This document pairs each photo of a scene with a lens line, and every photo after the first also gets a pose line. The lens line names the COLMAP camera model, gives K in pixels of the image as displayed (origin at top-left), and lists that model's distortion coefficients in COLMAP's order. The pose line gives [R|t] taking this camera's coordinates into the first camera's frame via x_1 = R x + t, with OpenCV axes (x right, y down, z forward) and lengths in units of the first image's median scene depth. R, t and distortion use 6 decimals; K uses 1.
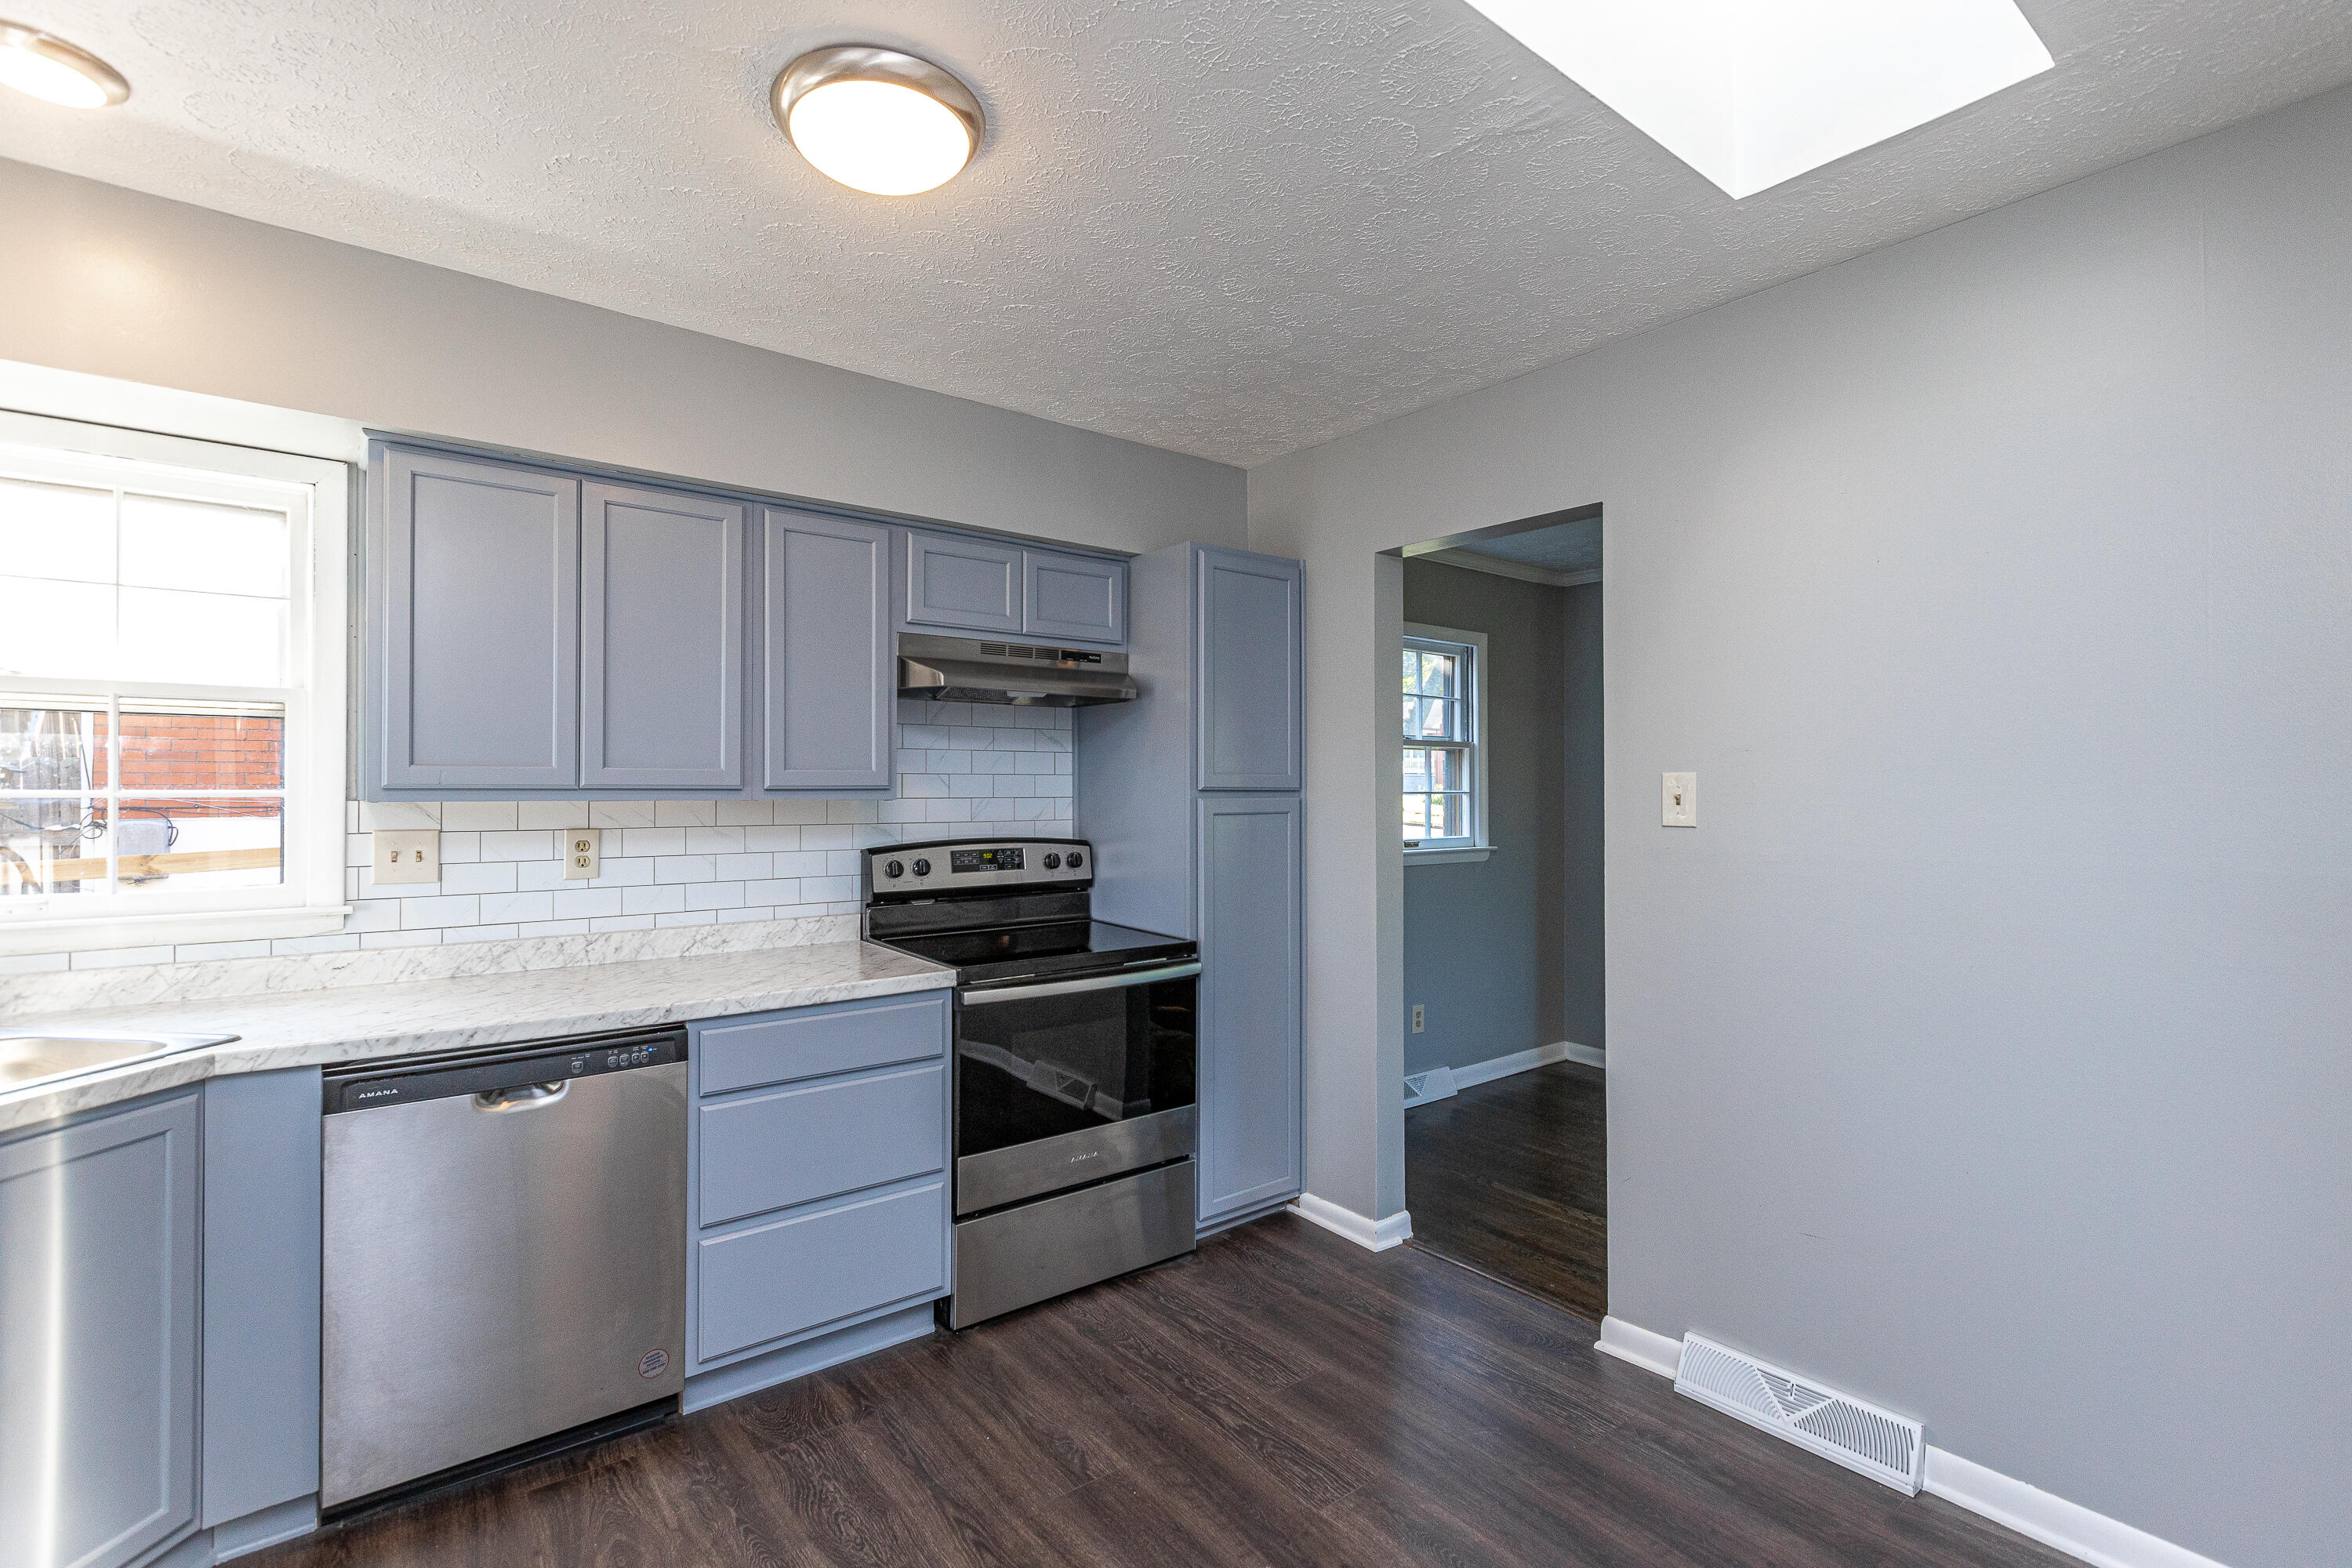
lens RADIAL K [[1046.7, 0, 1181.3], [0, 1046.7, 786.9], [0, 0, 1]] dist [0.000498, -0.000155]
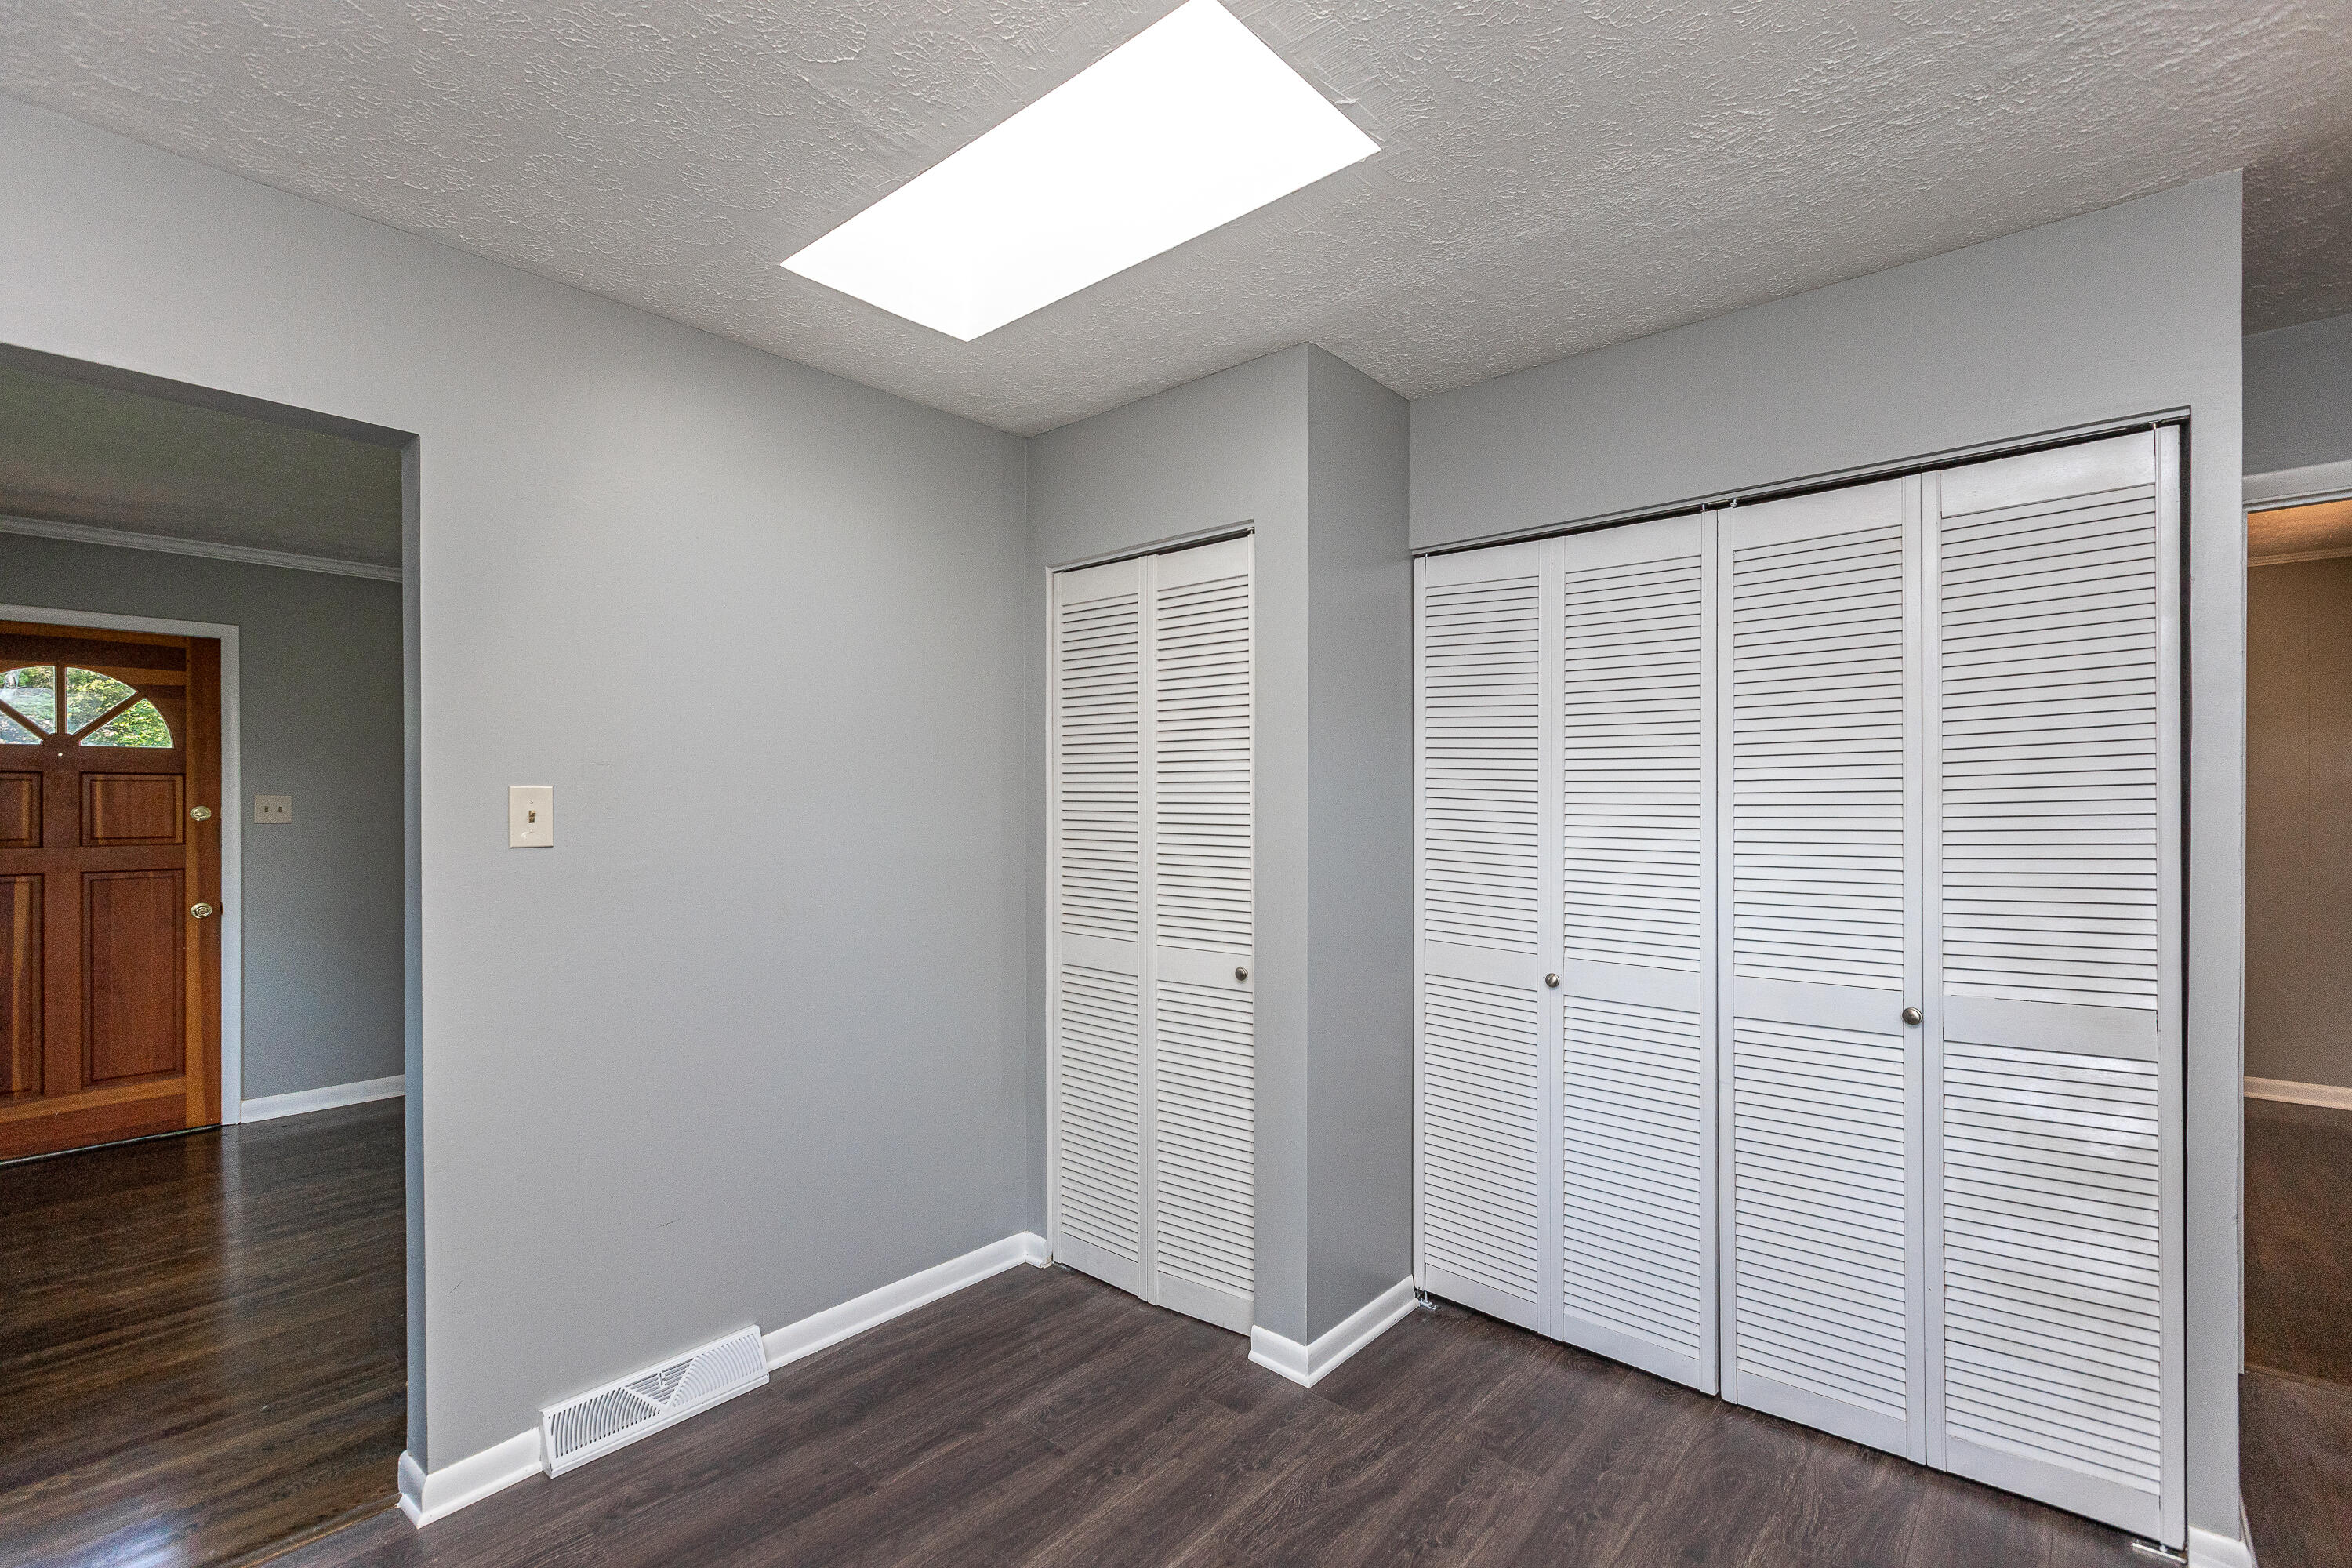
lens RADIAL K [[1046.7, 0, 1181.3], [0, 1046.7, 786.9], [0, 0, 1]] dist [0.000498, -0.000155]
pose [[-0.168010, 0.008393, 0.985749, -0.538269], [-0.001070, 0.999962, -0.008696, -0.006361], [-0.985785, -0.002515, -0.167995, 0.664020]]
